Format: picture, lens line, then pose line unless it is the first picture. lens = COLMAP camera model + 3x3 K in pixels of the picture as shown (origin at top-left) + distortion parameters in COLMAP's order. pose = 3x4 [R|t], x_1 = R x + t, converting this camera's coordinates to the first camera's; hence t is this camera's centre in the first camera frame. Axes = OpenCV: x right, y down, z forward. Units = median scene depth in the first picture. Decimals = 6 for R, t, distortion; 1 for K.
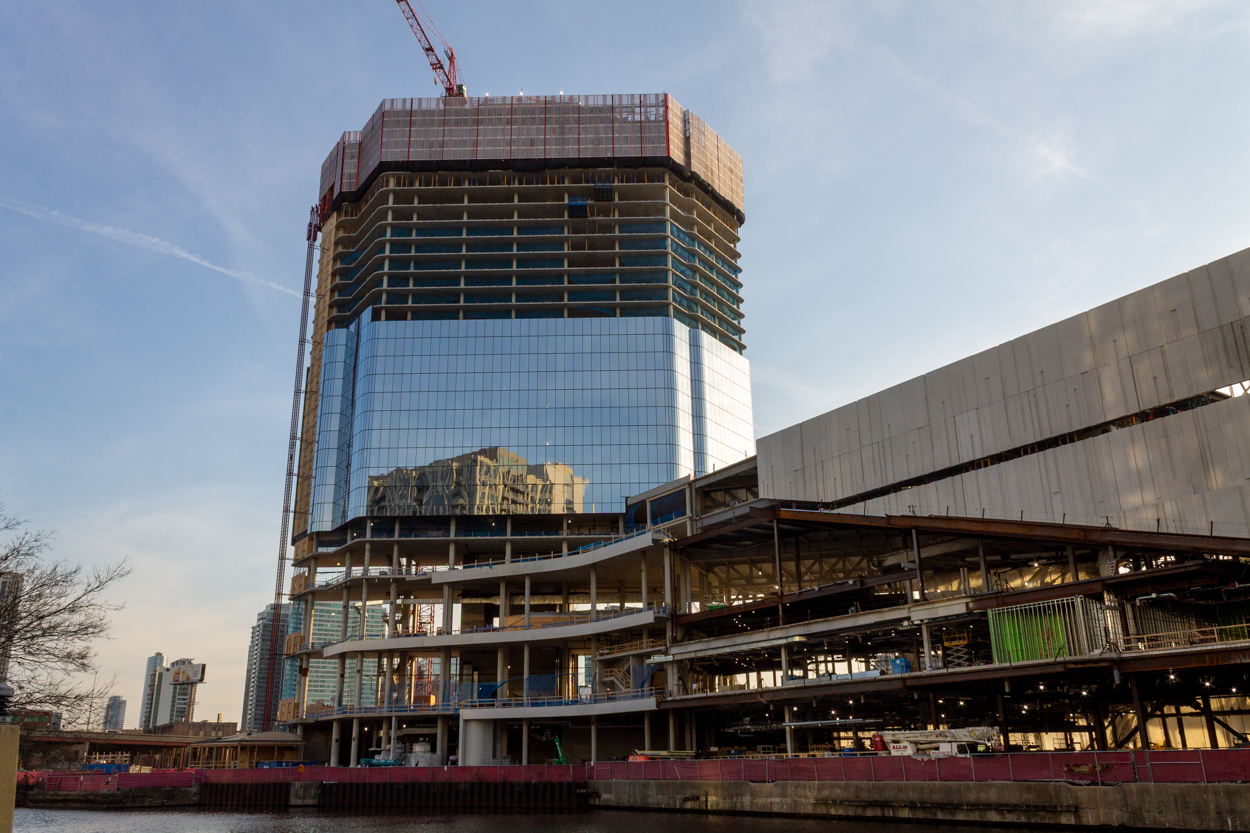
lens RADIAL K [[1054.3, 0, 594.9], [0, 1054.3, 418.1], [0, 0, 1]] dist [0.006991, 0.002176]
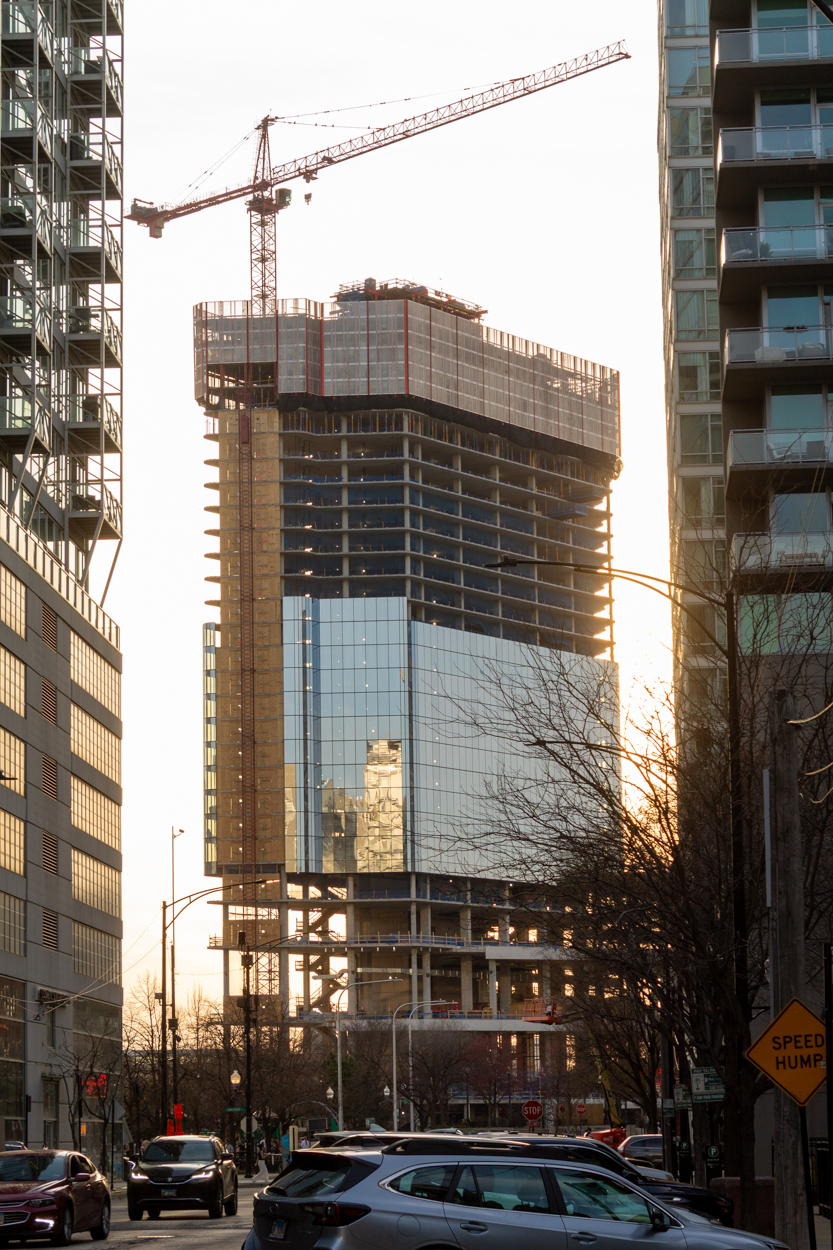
lens RADIAL K [[3051.5, 0, 416.5], [0, 3051.5, 625.0], [0, 0, 1]] dist [0.068157, -0.028402]
pose [[0.591962, 0.131358, 0.795189, -1.932327], [-0.243579, 0.969650, 0.021150, -0.130485], [-0.768277, -0.206211, 0.605992, -0.372449]]
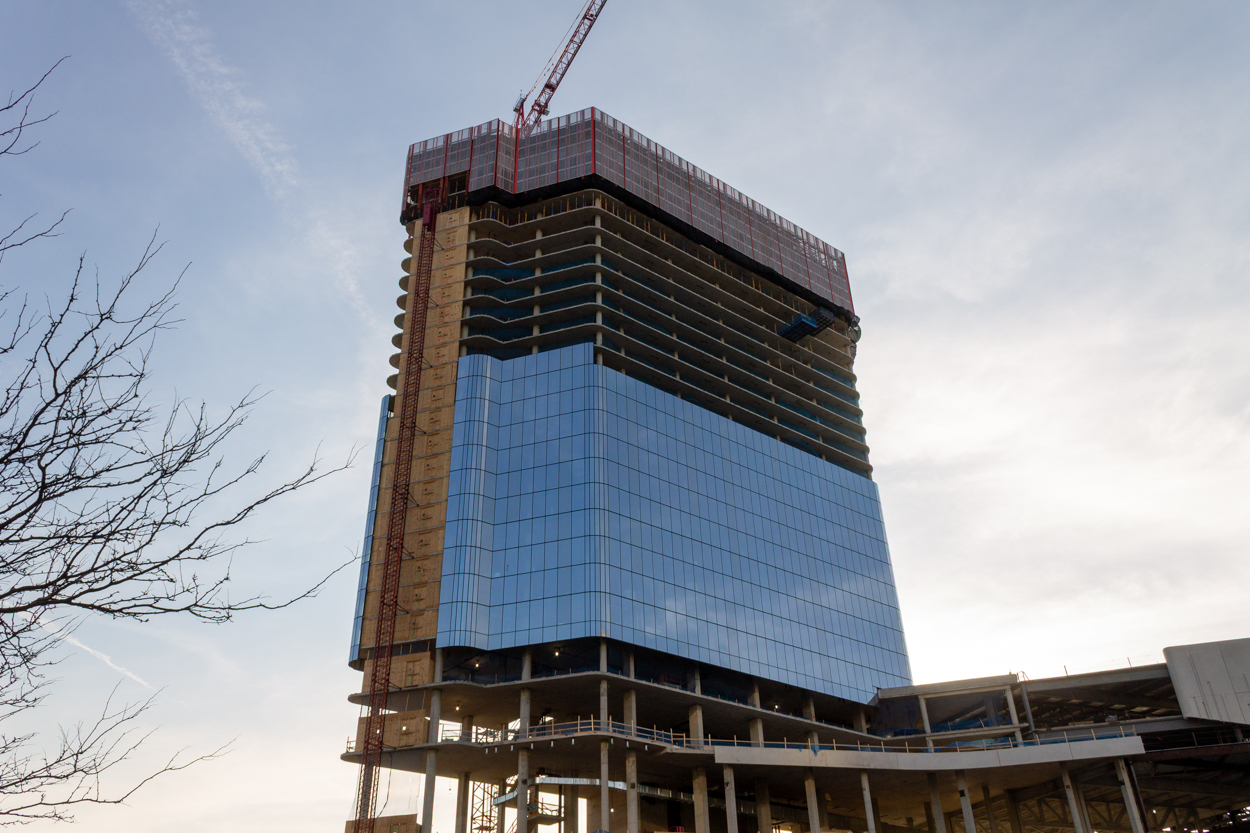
lens RADIAL K [[1024.9, 0, 611.5], [0, 1024.9, 417.6], [0, 0, 1]] dist [0.013139, 0.009778]
pose [[0.780715, 0.333006, 0.528764, -0.523868], [-0.186605, 0.931806, -0.311313, 0.144438], [-0.596375, 0.144377, 0.789615, 0.443199]]
